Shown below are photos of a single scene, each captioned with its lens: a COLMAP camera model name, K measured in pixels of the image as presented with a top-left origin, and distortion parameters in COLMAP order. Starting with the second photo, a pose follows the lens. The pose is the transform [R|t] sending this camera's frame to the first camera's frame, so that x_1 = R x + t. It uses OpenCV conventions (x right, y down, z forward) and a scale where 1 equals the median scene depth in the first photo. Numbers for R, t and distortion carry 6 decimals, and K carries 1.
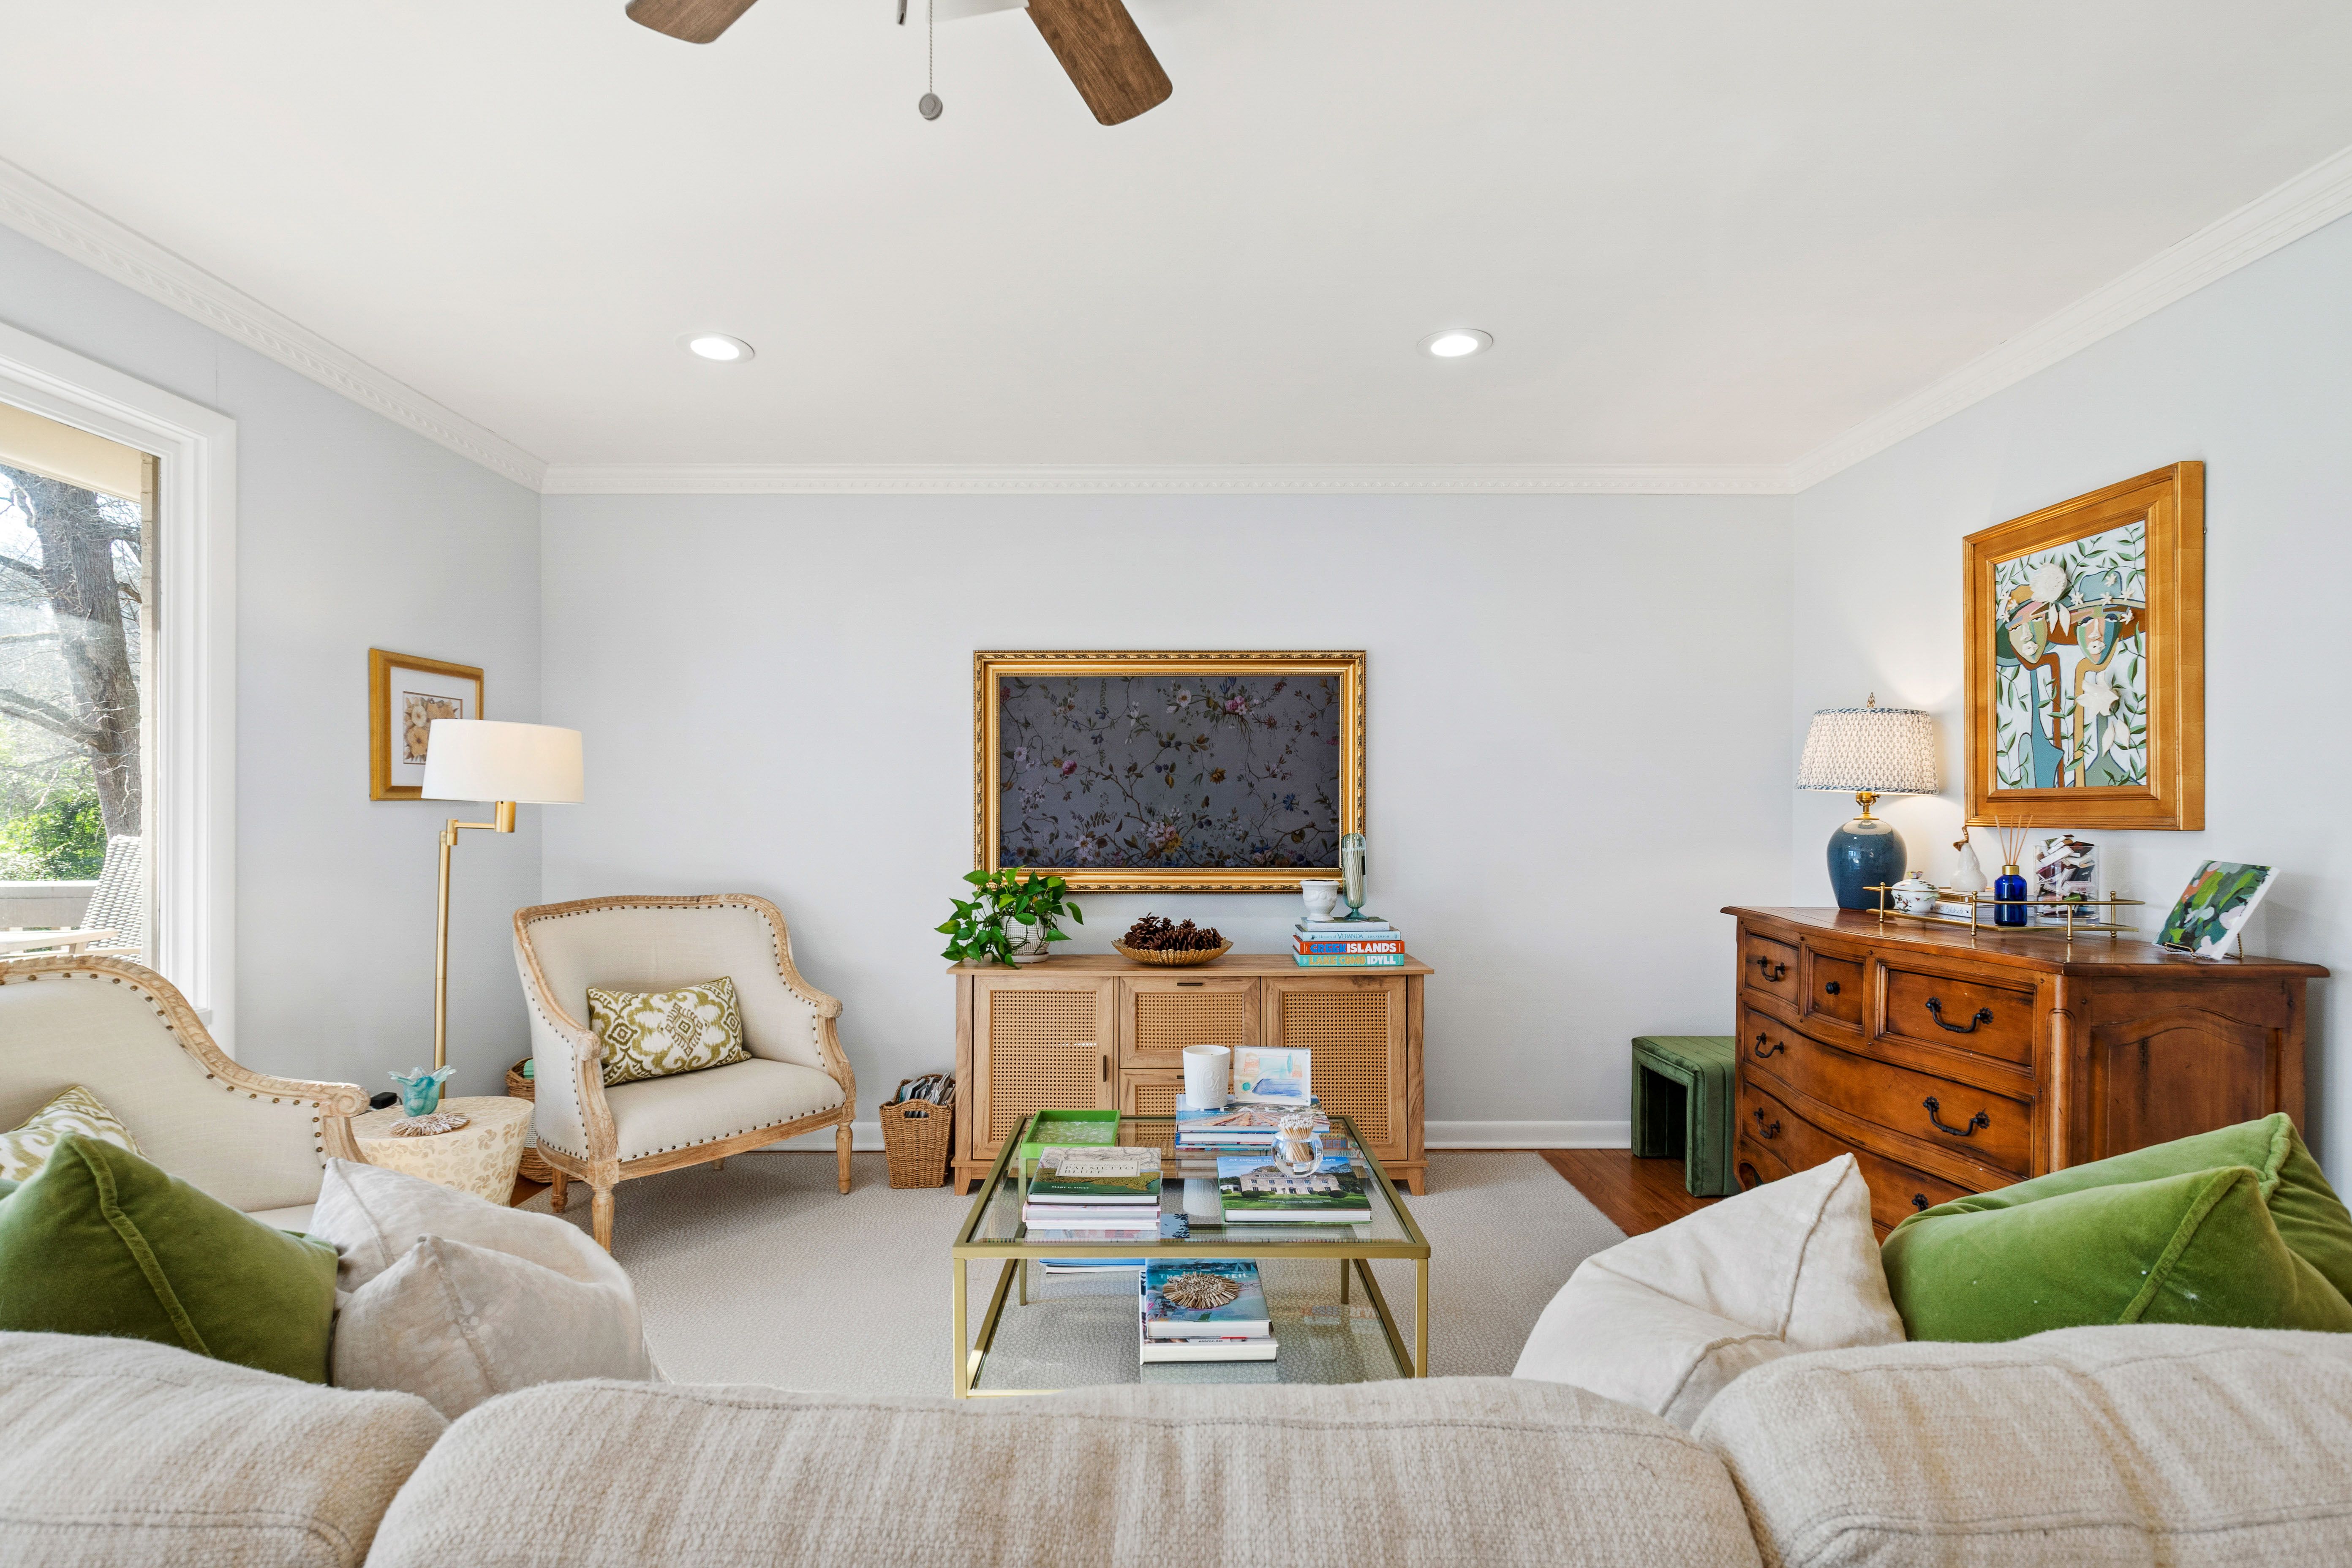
lens RADIAL K [[1065.8, 0, 1177.1], [0, 1065.8, 820.8], [0, 0, 1]] dist [-0.001401, -0.000061]
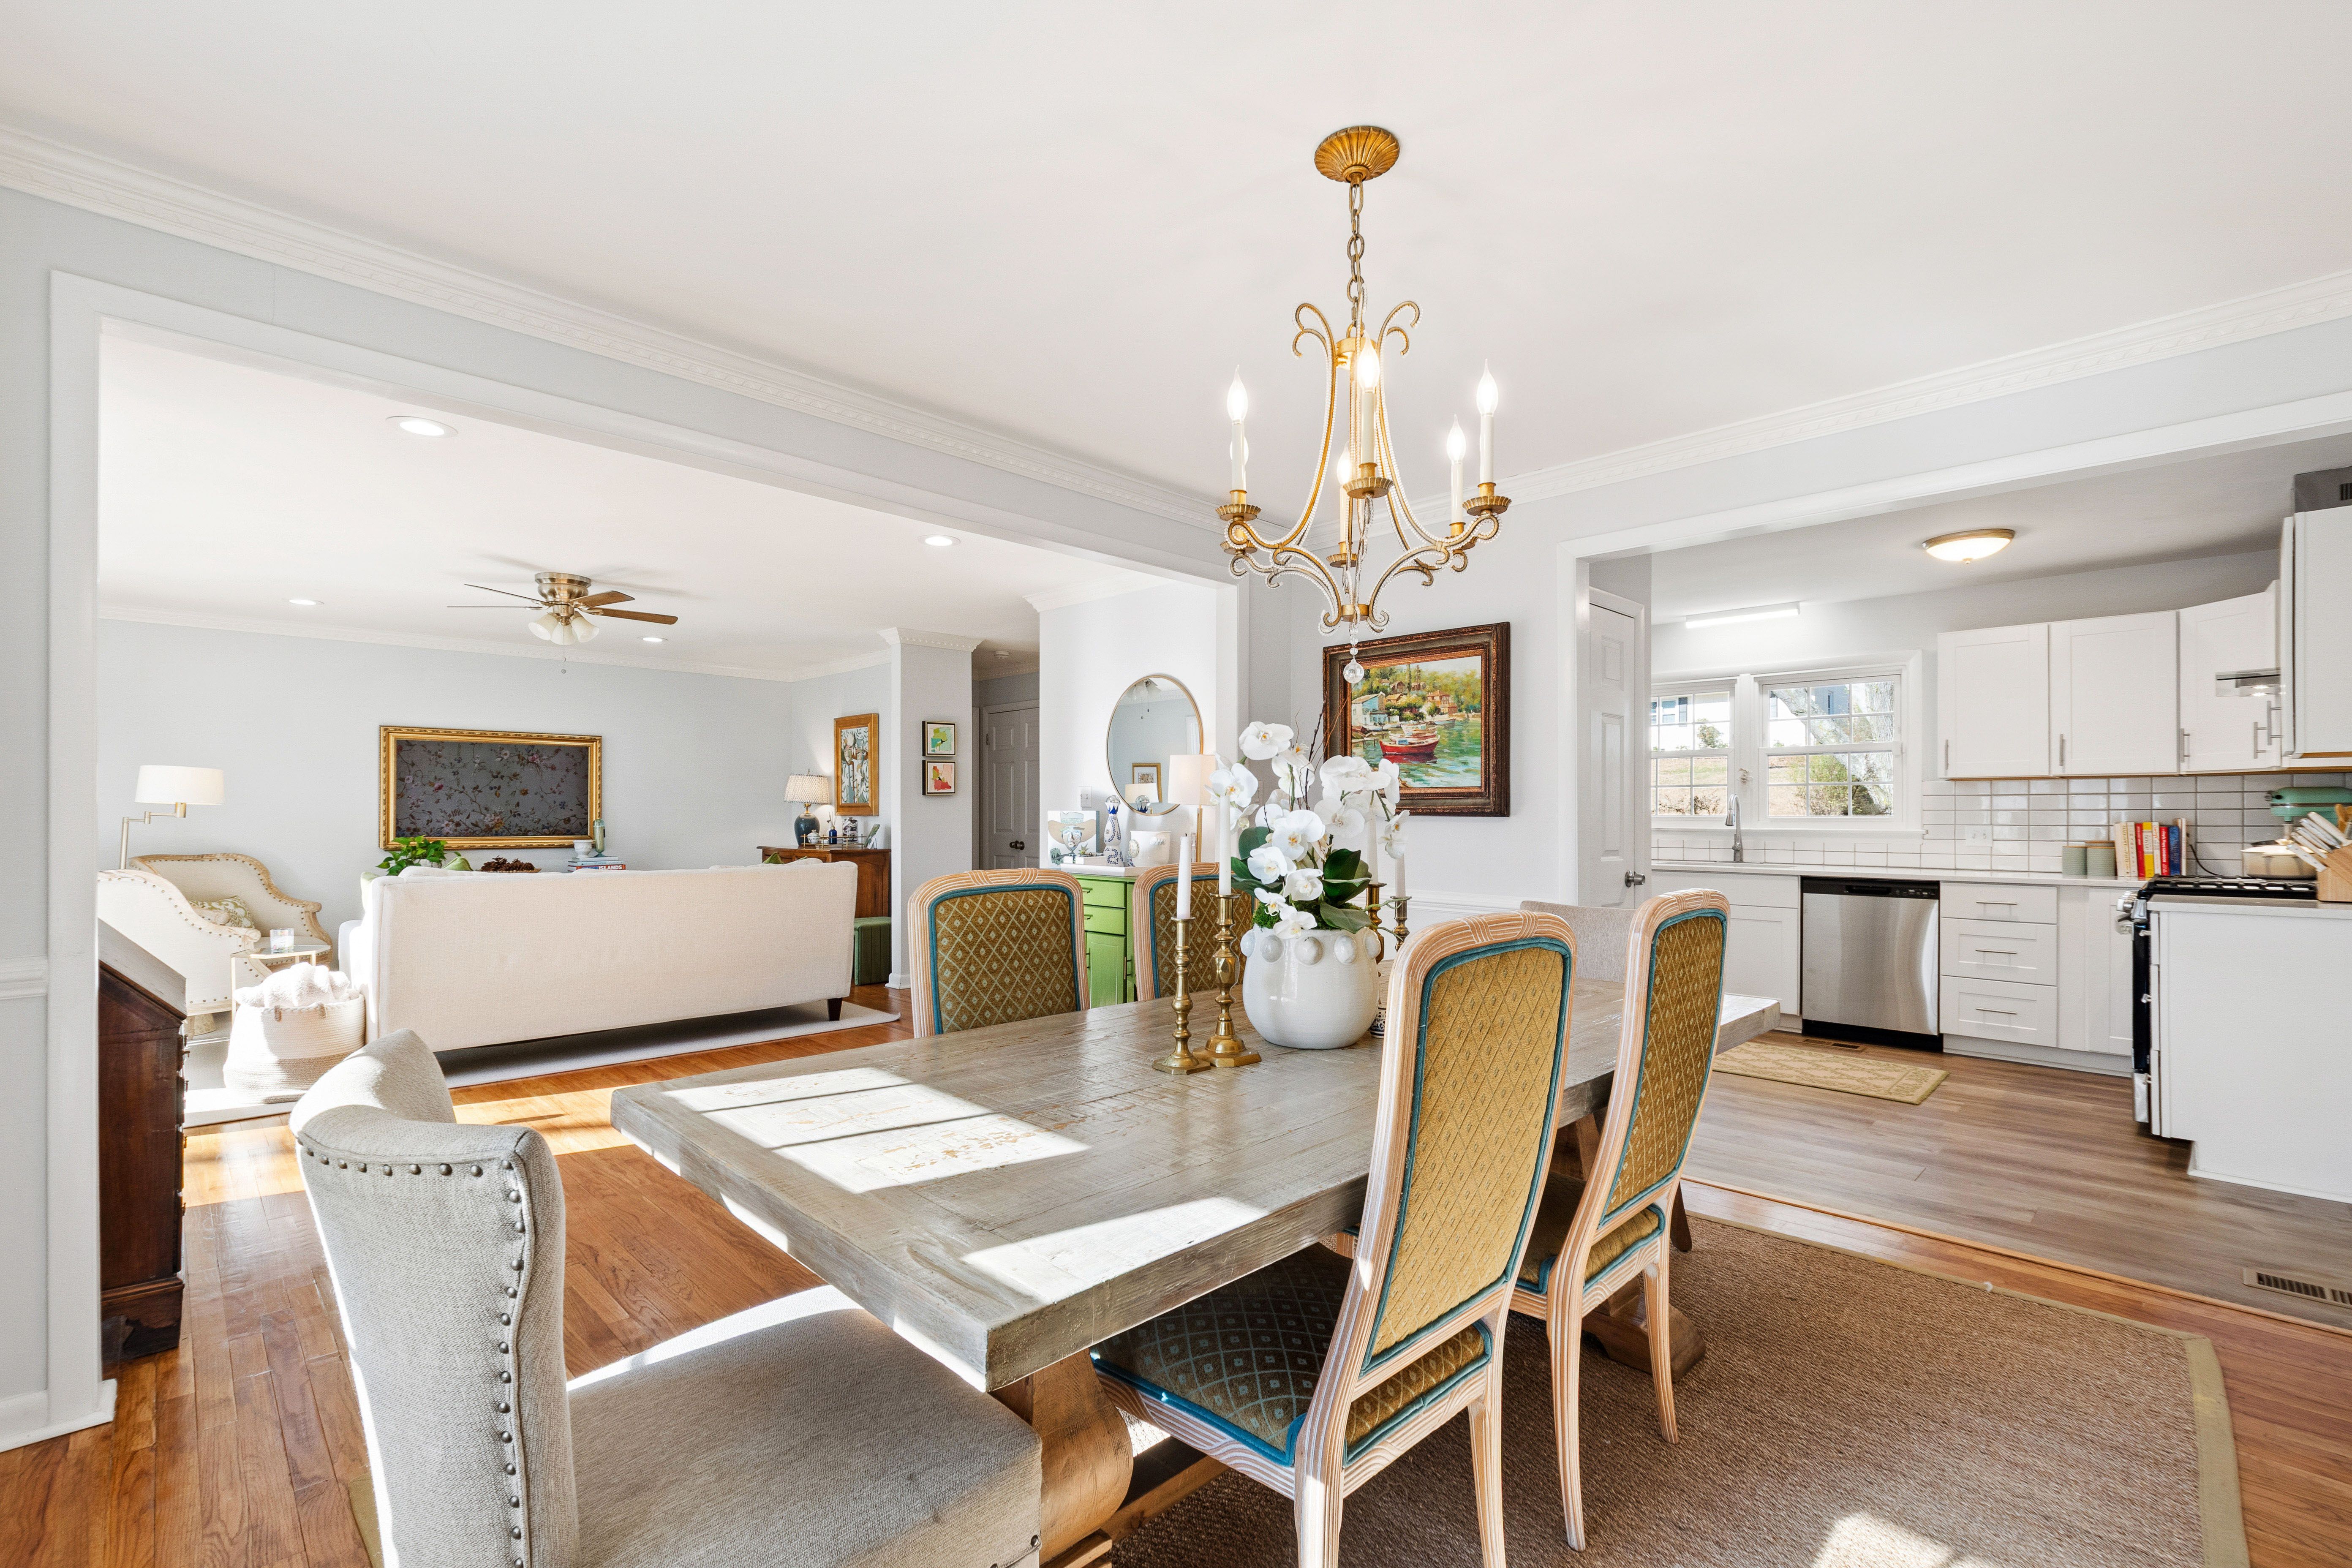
lens RADIAL K [[1034.8, 0, 1170.5], [0, 1034.8, 813.3], [0, 0, 1]] dist [0.001586, -0.000145]
pose [[0.708599, 0.001806, 0.705609, -0.499580], [0.001819, 0.999989, -0.004387, 0.010603], [-0.705609, 0.004392, 0.708588, -1.341806]]
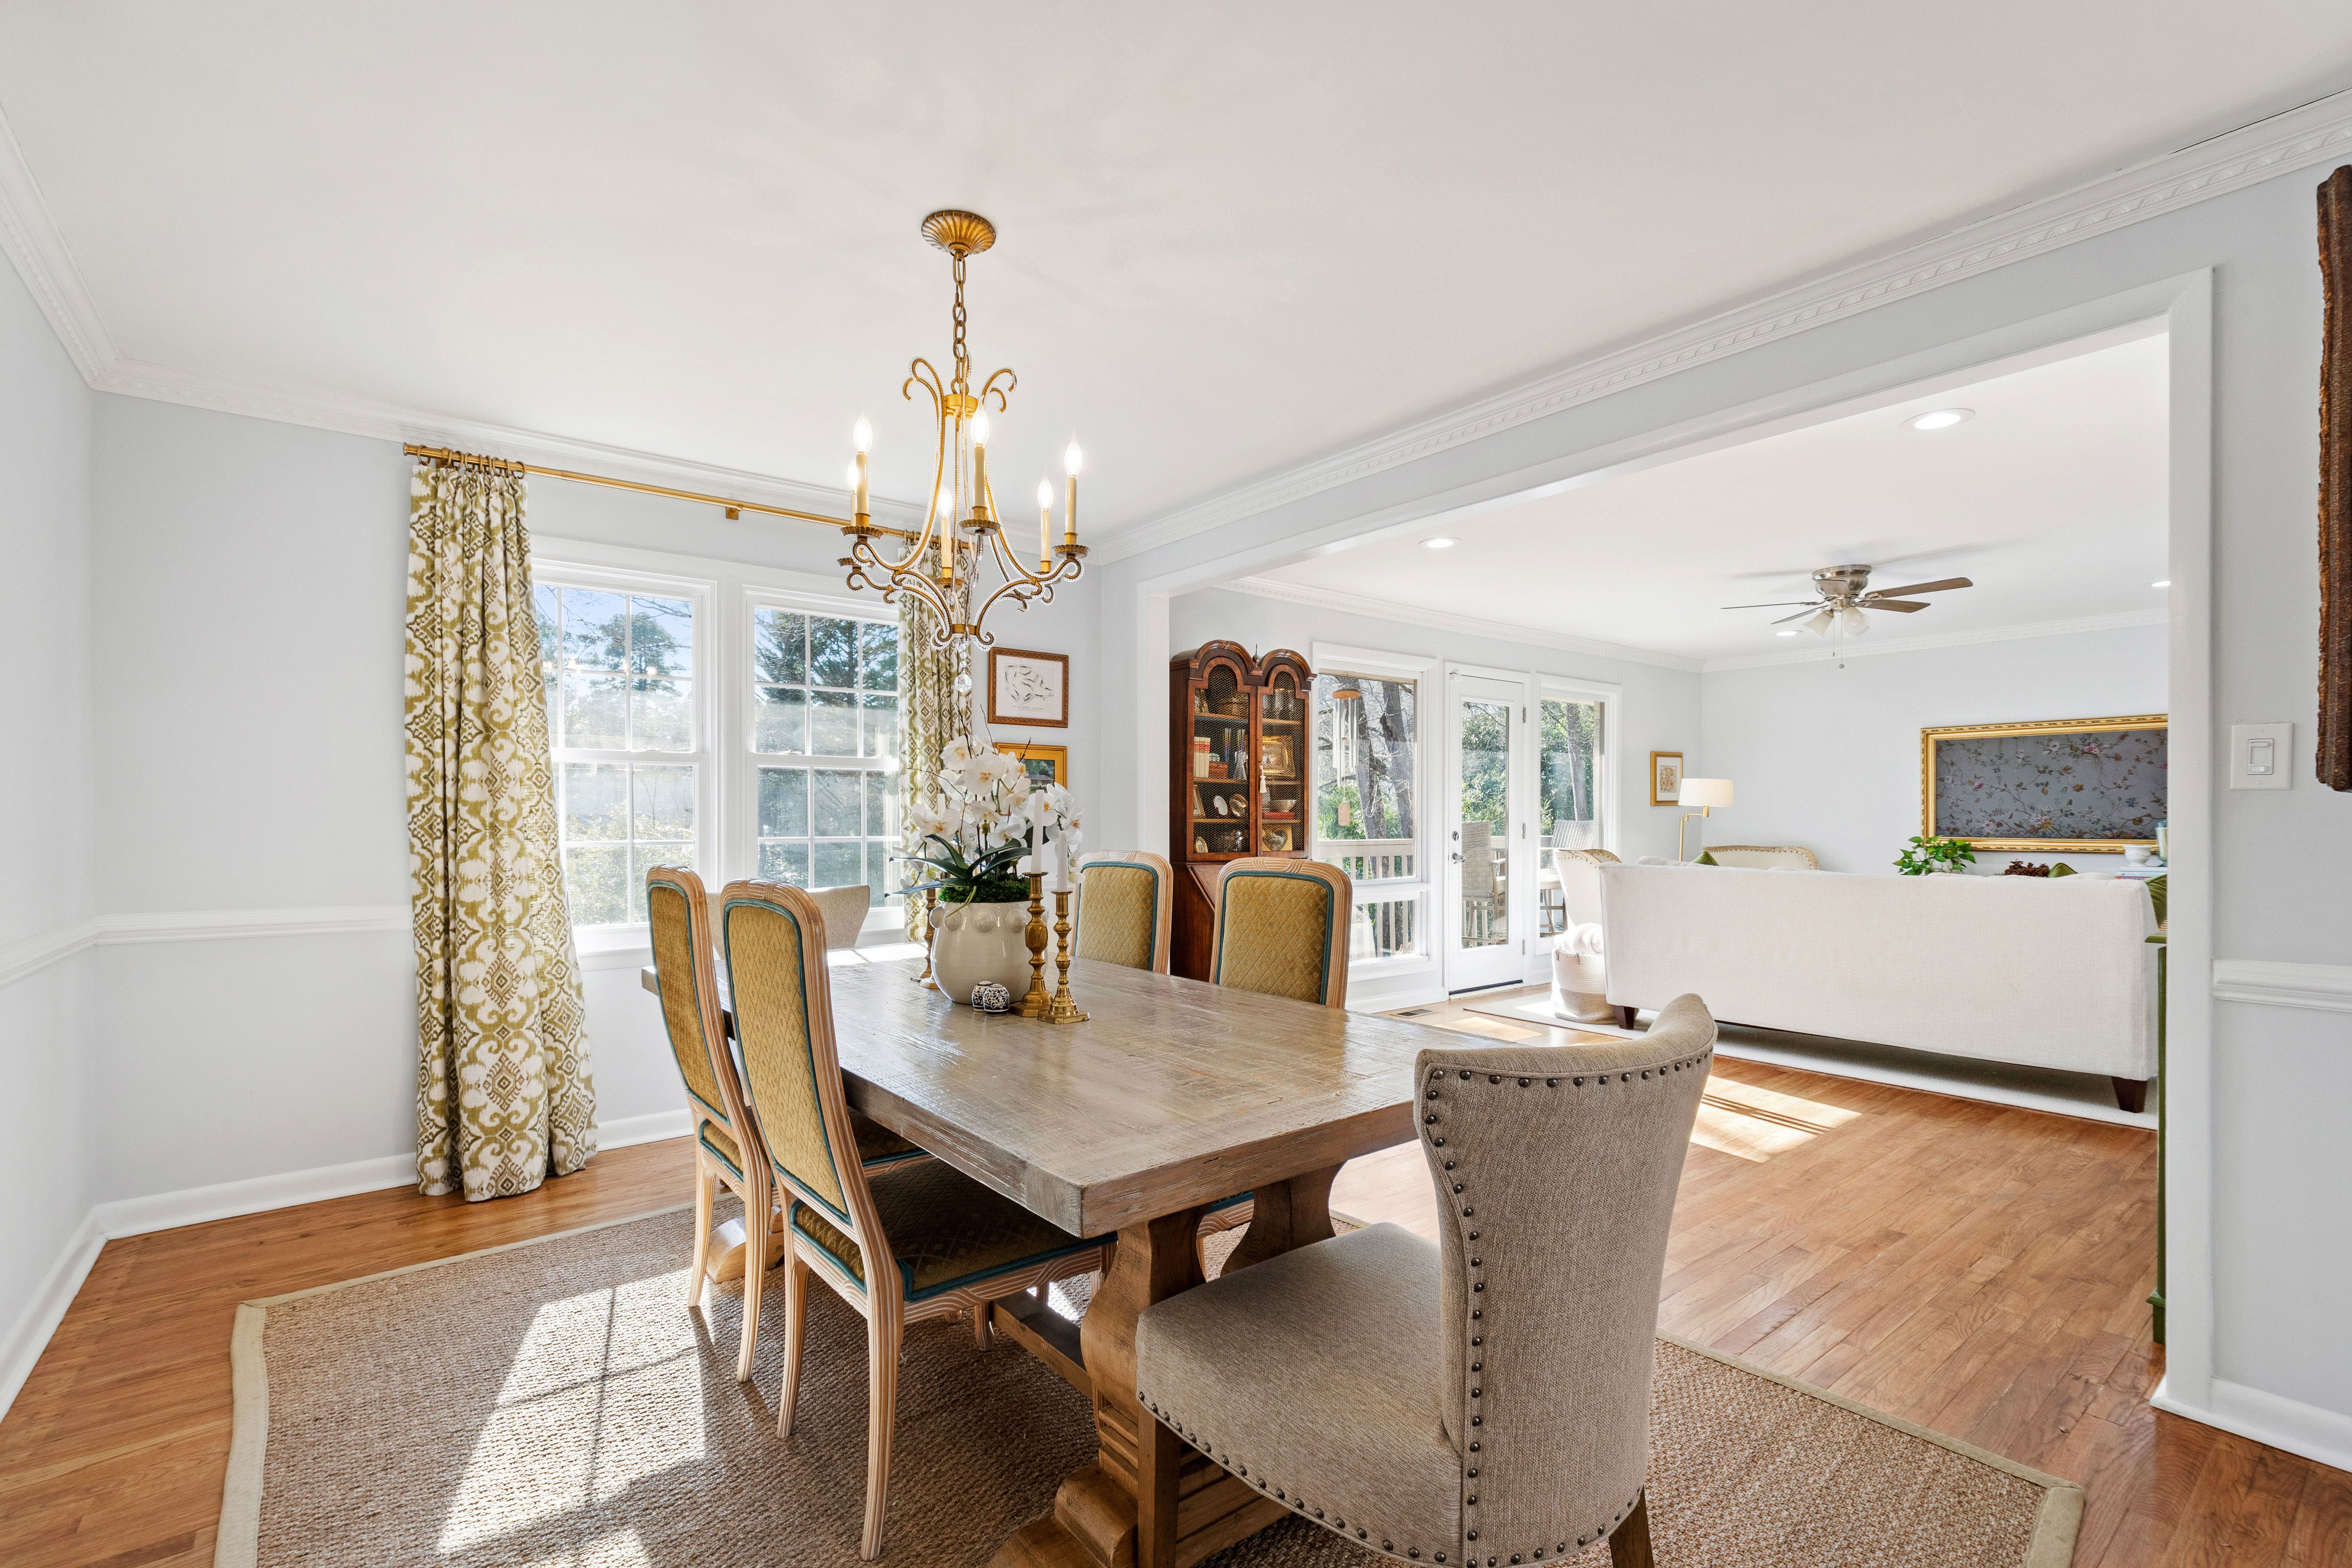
lens RADIAL K [[1054.1, 0, 1172.0], [0, 1054.1, 827.9], [0, 0, 1]] dist [-0.000427, -0.000348]
pose [[0.614936, 0.007279, -0.788543, 0.507382], [-0.002185, 0.999969, 0.007527, 0.015660], [0.788574, -0.002906, 0.614933, -1.329551]]
